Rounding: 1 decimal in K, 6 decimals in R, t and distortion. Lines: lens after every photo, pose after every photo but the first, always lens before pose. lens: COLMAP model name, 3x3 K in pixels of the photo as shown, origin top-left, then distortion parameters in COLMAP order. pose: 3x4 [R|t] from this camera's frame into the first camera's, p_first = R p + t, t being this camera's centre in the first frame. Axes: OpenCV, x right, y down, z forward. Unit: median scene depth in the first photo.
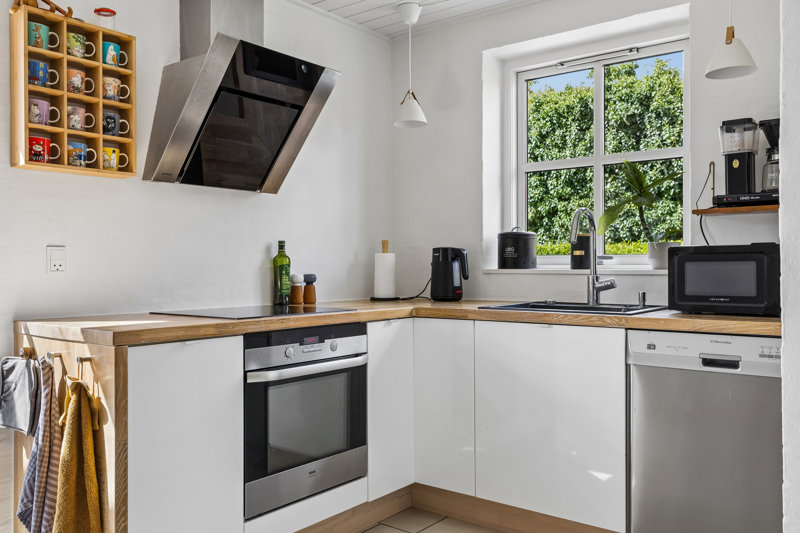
lens RADIAL K [[673.7, 0, 400.0], [0, 673.7, 266.5], [0, 0, 1]] dist [0.008908, 0.002095]
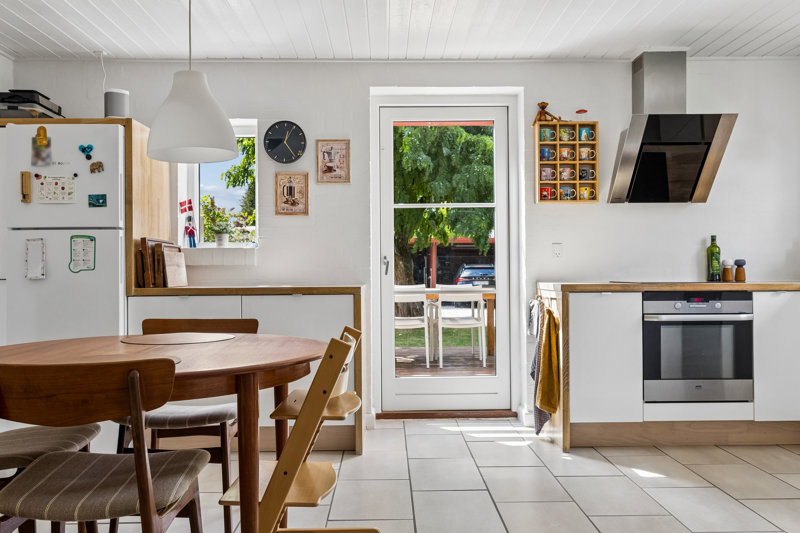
lens RADIAL K [[673.7, 0, 400.0], [0, 673.7, 266.5], [0, 0, 1]] dist [0.008908, 0.002095]
pose [[0.636576, -0.006312, -0.771188, 0.640282], [0.003790, 0.999980, -0.005056, 0.040123], [0.771204, 0.000296, 0.636588, -0.510950]]
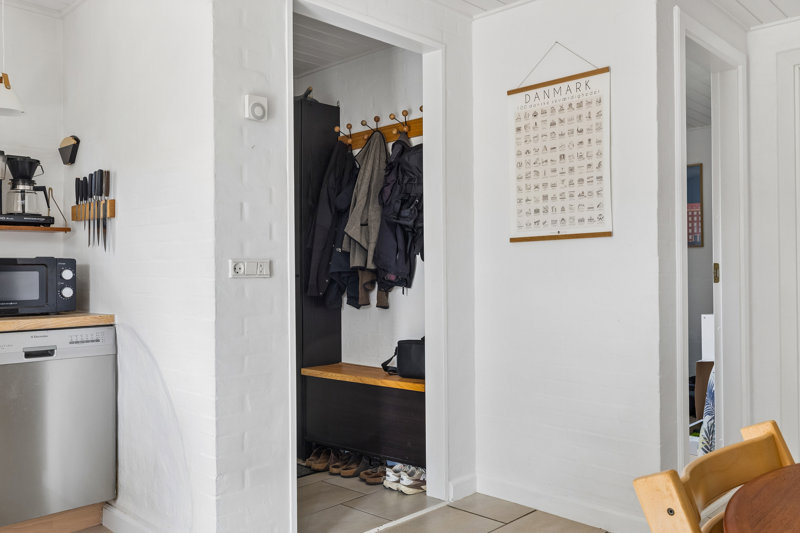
lens RADIAL K [[673.7, 0, 400.0], [0, 673.7, 266.5], [0, 0, 1]] dist [0.008908, 0.002095]
pose [[0.094028, 0.011395, 0.995504, -0.639129], [0.007293, 0.999900, -0.012134, 0.003176], [-0.995543, 0.008401, 0.093935, 0.205915]]
